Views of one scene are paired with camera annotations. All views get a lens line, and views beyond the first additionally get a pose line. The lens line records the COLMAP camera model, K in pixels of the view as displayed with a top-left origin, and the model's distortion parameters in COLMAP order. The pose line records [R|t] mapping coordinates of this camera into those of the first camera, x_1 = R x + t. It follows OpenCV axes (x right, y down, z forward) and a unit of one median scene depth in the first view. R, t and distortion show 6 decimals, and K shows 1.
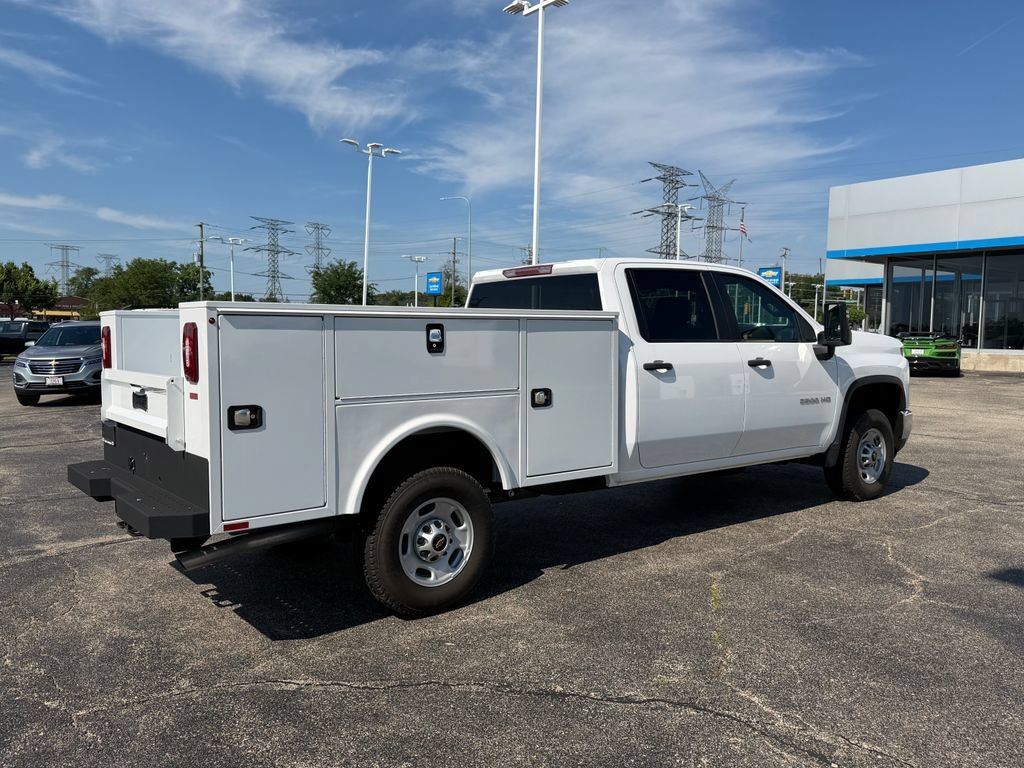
lens RADIAL K [[791.8, 0, 516.9], [0, 791.8, 399.3], [0, 0, 1]] dist [0.072577, -0.085028]
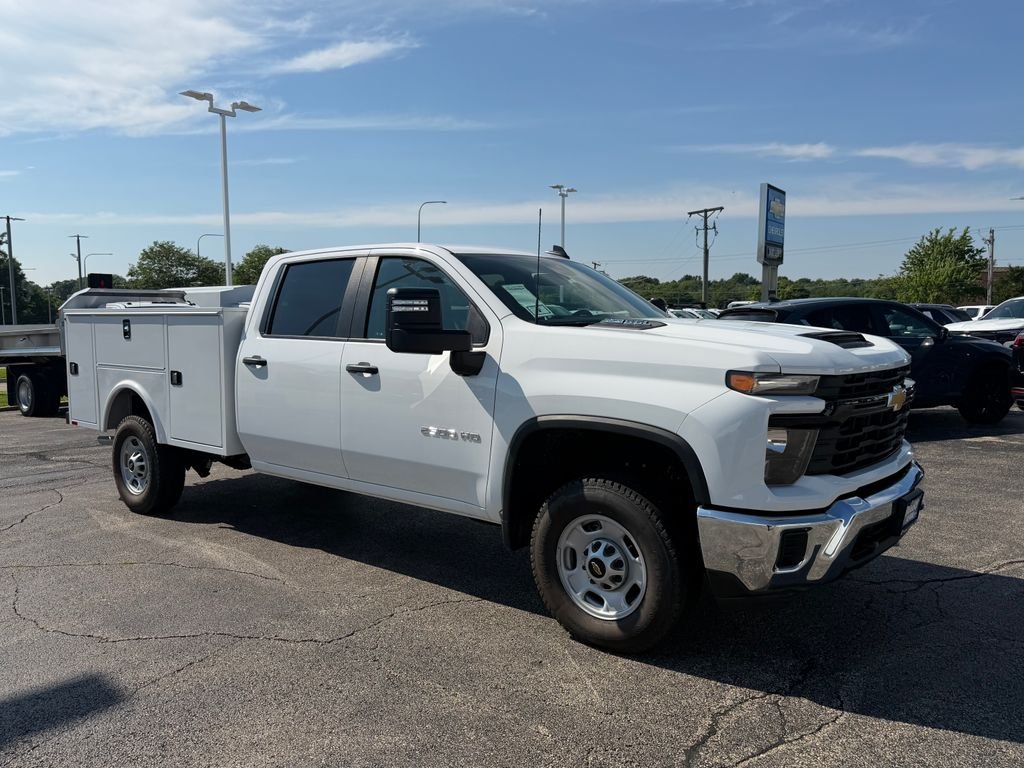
lens RADIAL K [[791.8, 0, 517.7], [0, 791.8, 391.2], [0, 0, 1]] dist [0.072577, -0.085028]
pose [[0.230294, 0.092867, -0.968680, 1.298664], [-0.079383, 0.993911, 0.076414, -0.113471], [0.969878, 0.059299, 0.236264, 1.139617]]
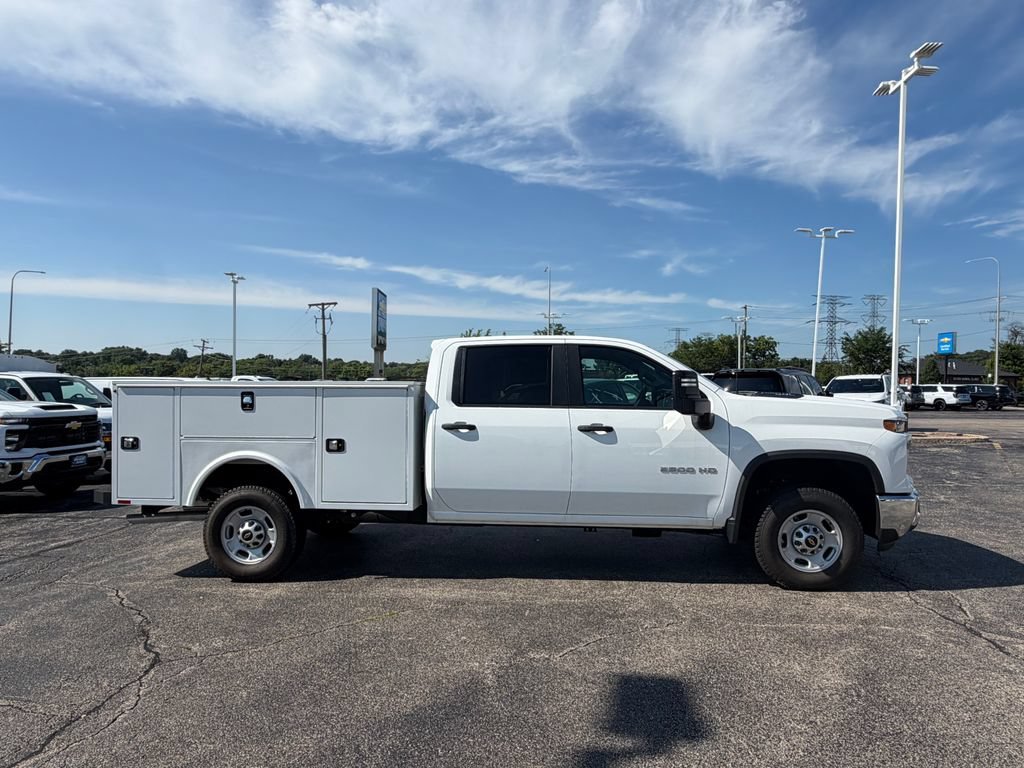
lens RADIAL K [[642.7, 0, 532.9], [0, 642.7, 401.1], [0, 0, 1]] dist [-0.000813, 0.000928]
pose [[0.745112, 0.016686, -0.666731, 0.955457], [-0.060555, 0.997250, -0.042716, -0.048046], [0.664185, 0.072202, 0.744073, 0.363430]]
